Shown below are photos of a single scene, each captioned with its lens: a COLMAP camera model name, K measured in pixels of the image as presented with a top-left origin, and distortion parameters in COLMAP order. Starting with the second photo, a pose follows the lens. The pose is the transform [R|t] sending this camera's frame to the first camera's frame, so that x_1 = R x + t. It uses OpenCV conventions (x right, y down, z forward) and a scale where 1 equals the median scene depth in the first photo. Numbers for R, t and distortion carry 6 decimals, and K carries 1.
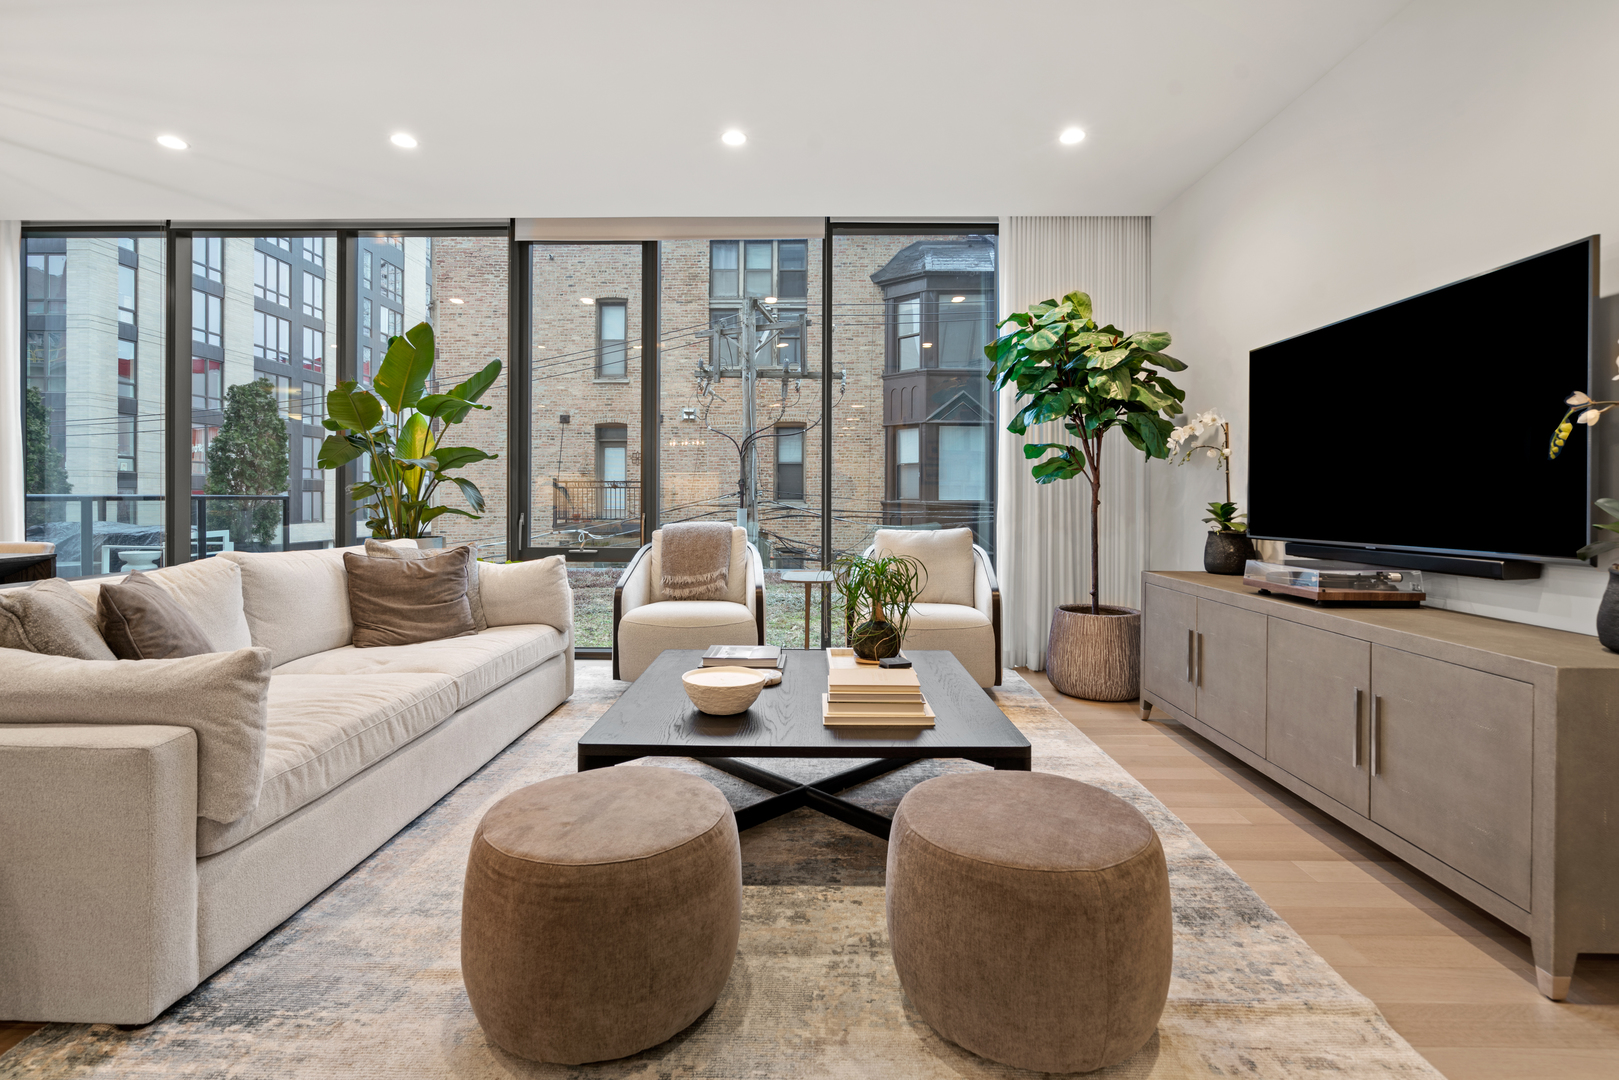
lens RADIAL K [[745.4, 0, 803.1], [0, 745.4, 500.0], [0, 0, 1]] dist [-0.011775, 0.004803]
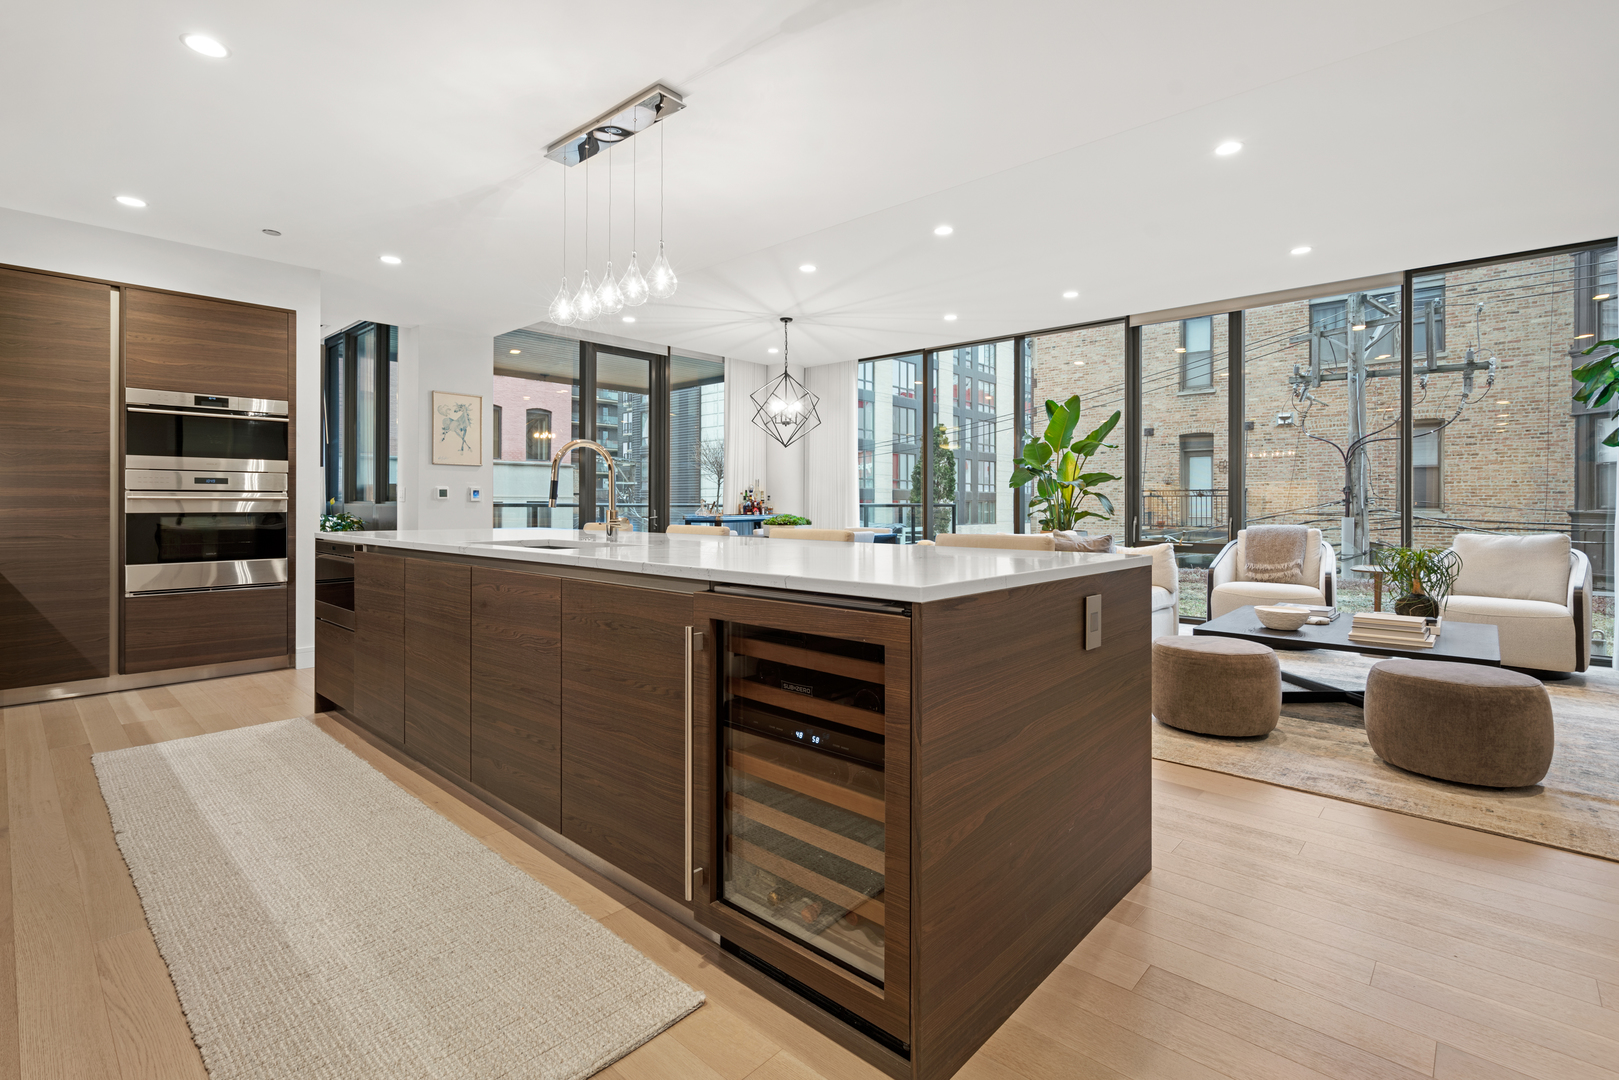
lens RADIAL K [[745.4, 0, 809.6], [0, 745.4, 502.2], [0, 0, 1]] dist [-0.011775, 0.004803]
pose [[0.746314, -0.002155, -0.665591, 0.104862], [-0.003269, 0.999971, -0.006903, 0.002105], [0.665586, 0.007327, 0.746285, -0.478749]]
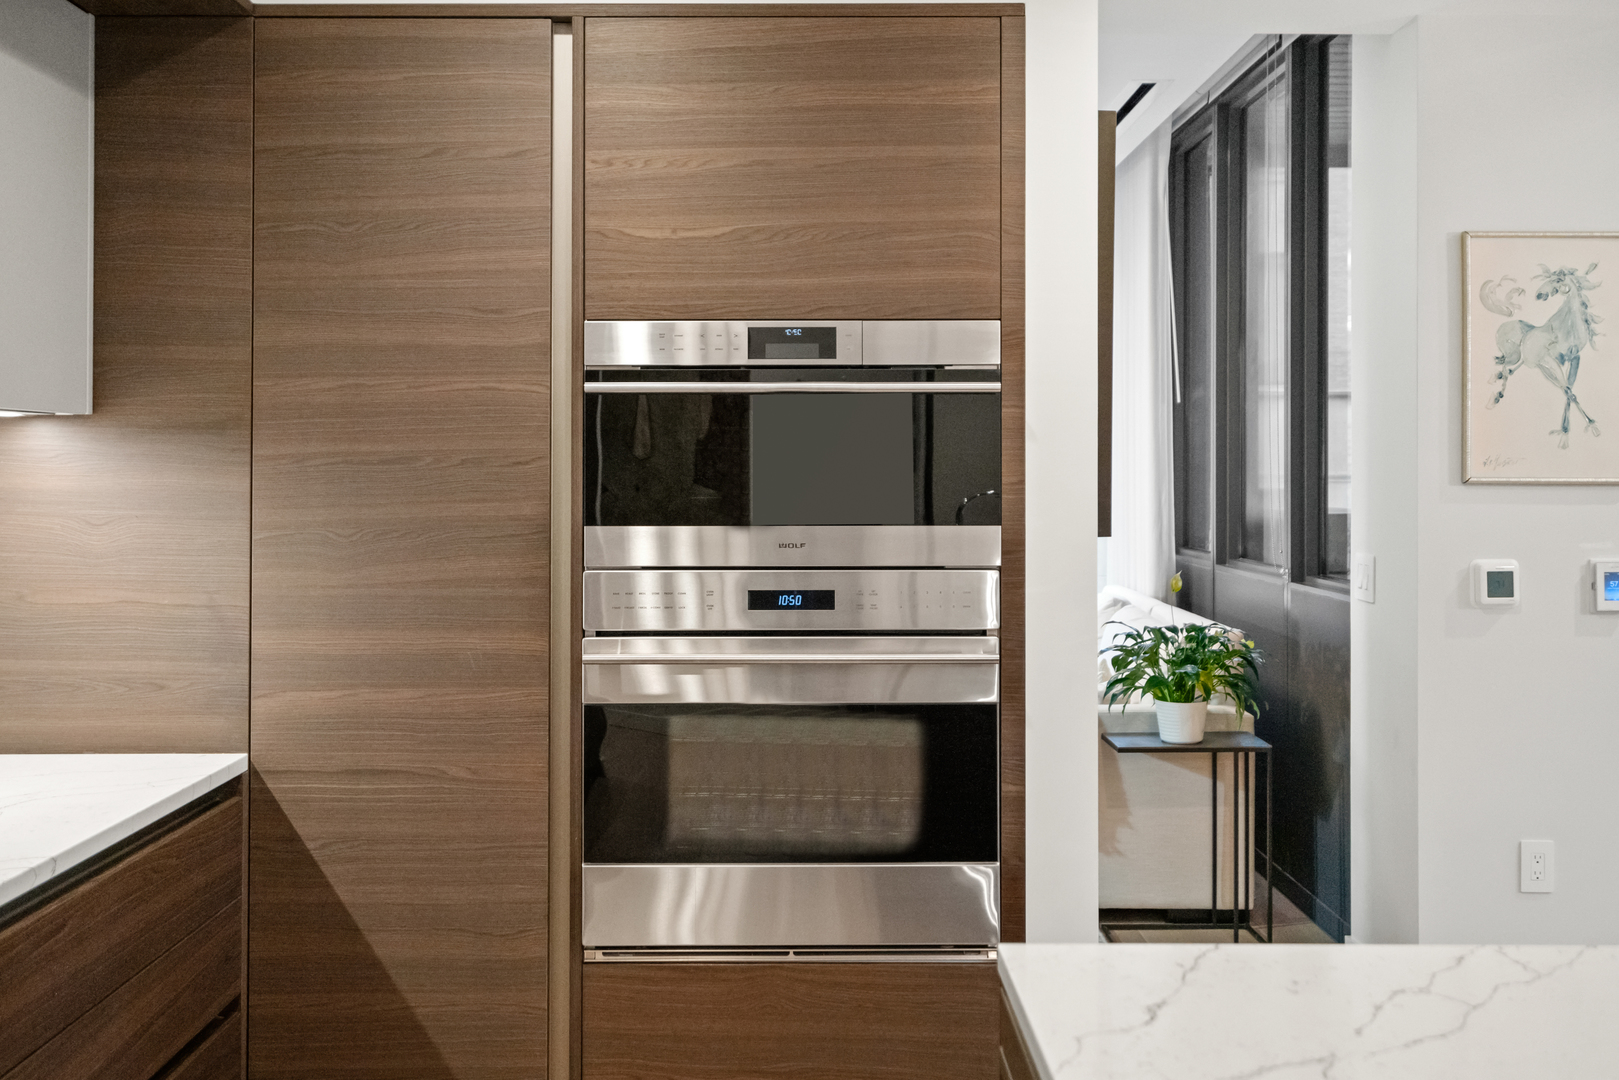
lens RADIAL K [[1606.3, 0, 809.5], [0, 1606.3, 449.9], [0, 0, 1]] dist [0.011118, 0.000000]
pose [[0.014229, -0.013587, -0.999806, -0.434813], [-0.005790, 0.999890, -0.013671, -0.075527], [0.999882, 0.005983, 0.014149, -0.293673]]
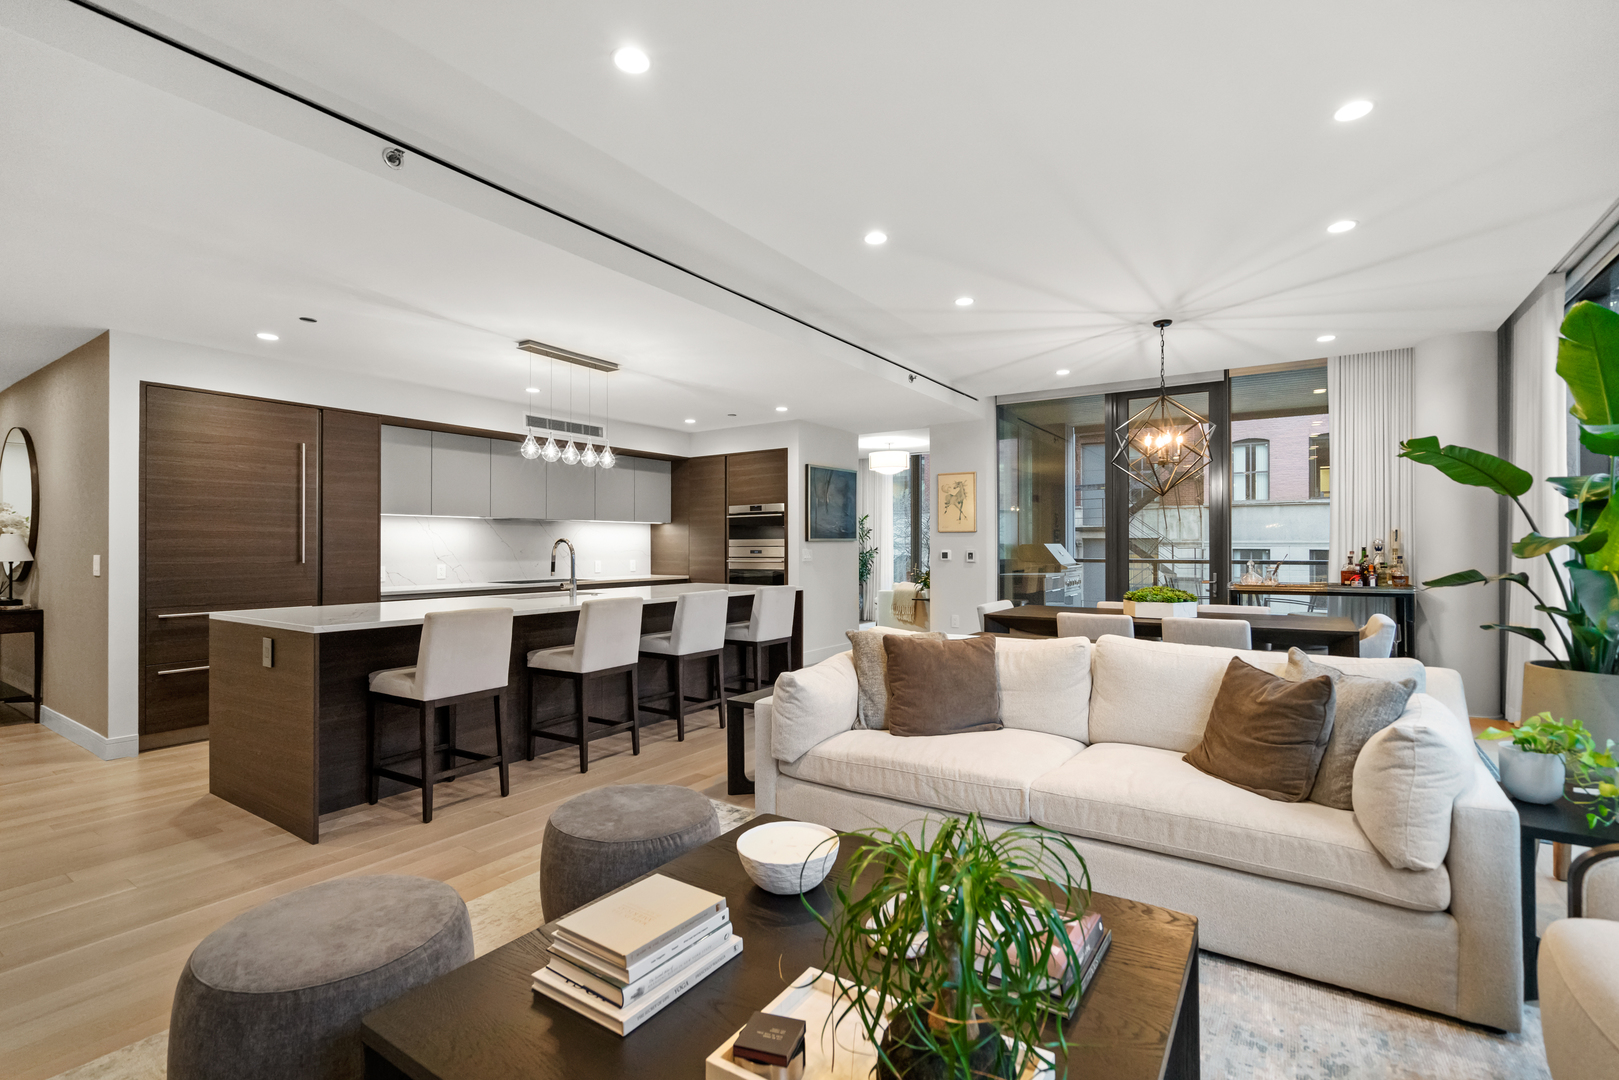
lens RADIAL K [[745.4, 0, 808.6], [0, 745.4, 541.5], [0, 0, 1]] dist [-0.011775, 0.004803]
pose [[-0.548218, -0.006812, -0.836307, 0.275449], [-0.001864, 0.999974, -0.006924, -0.039463], [0.836333, -0.002237, -0.548217, 0.703286]]
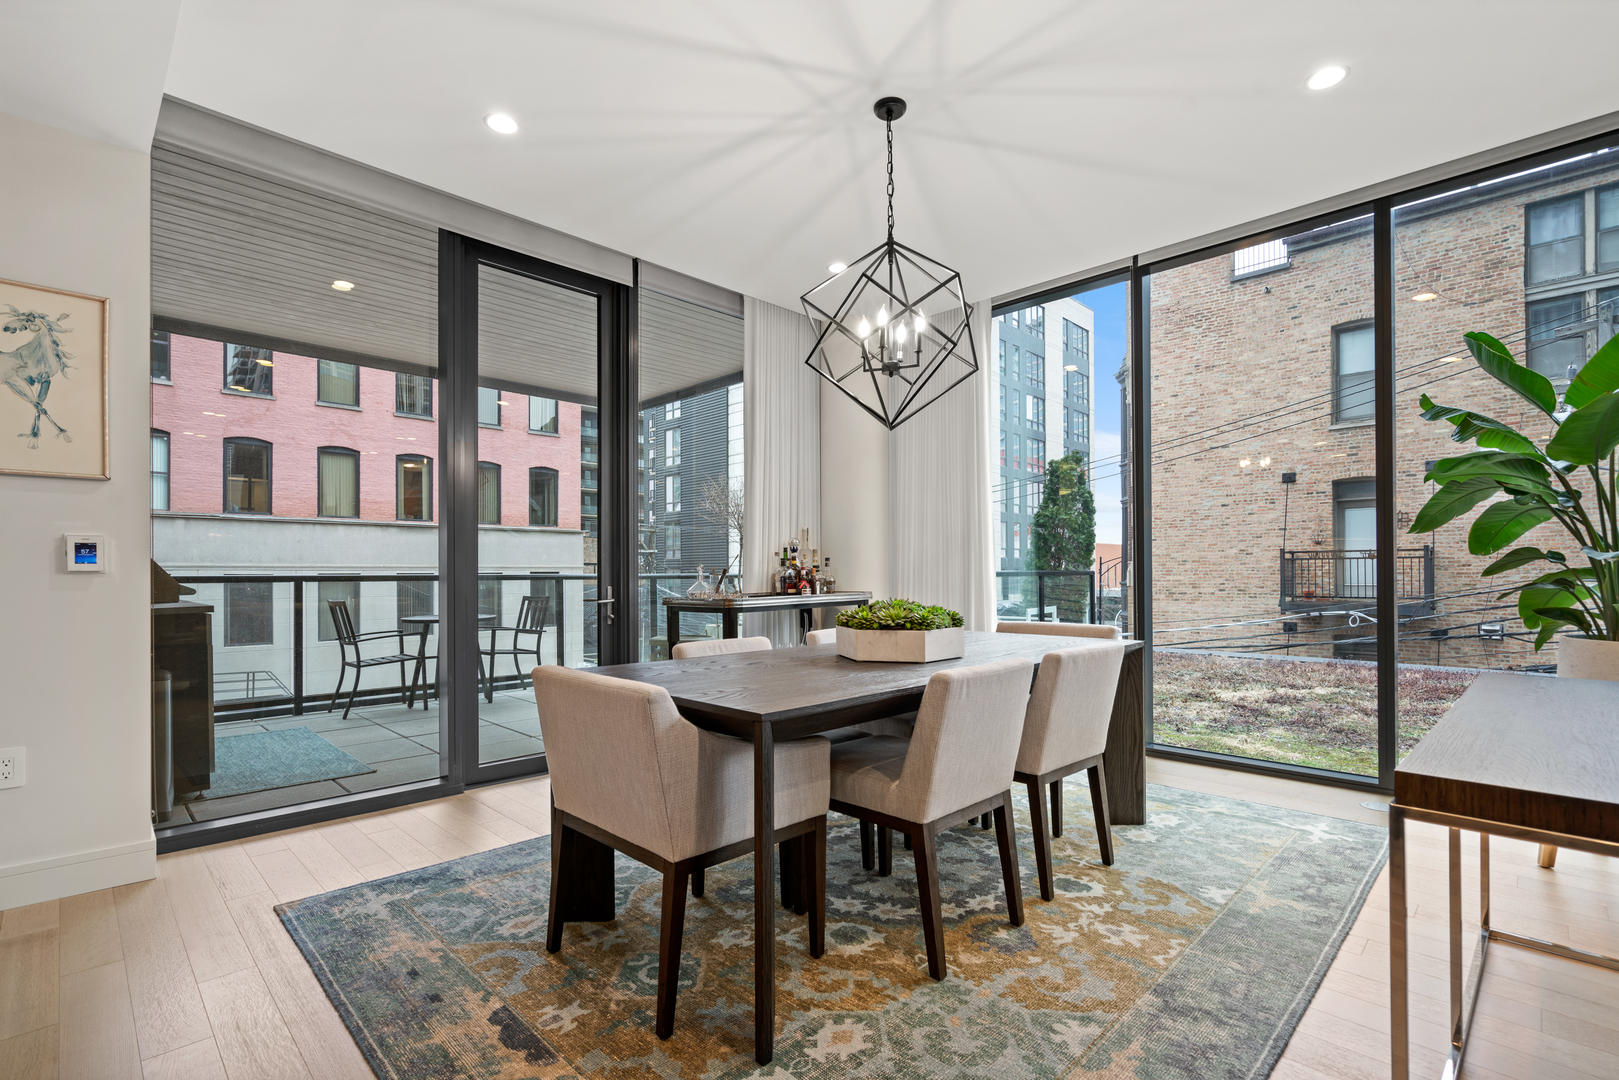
lens RADIAL K [[745.4, 0, 813.8], [0, 745.4, 570.1], [0, 0, 1]] dist [-0.011775, 0.004803]
pose [[0.722604, -0.009376, -0.691199, -0.527558], [0.004954, 0.999953, -0.008386, -0.001911], [0.691245, 0.002635, 0.722616, 0.102680]]
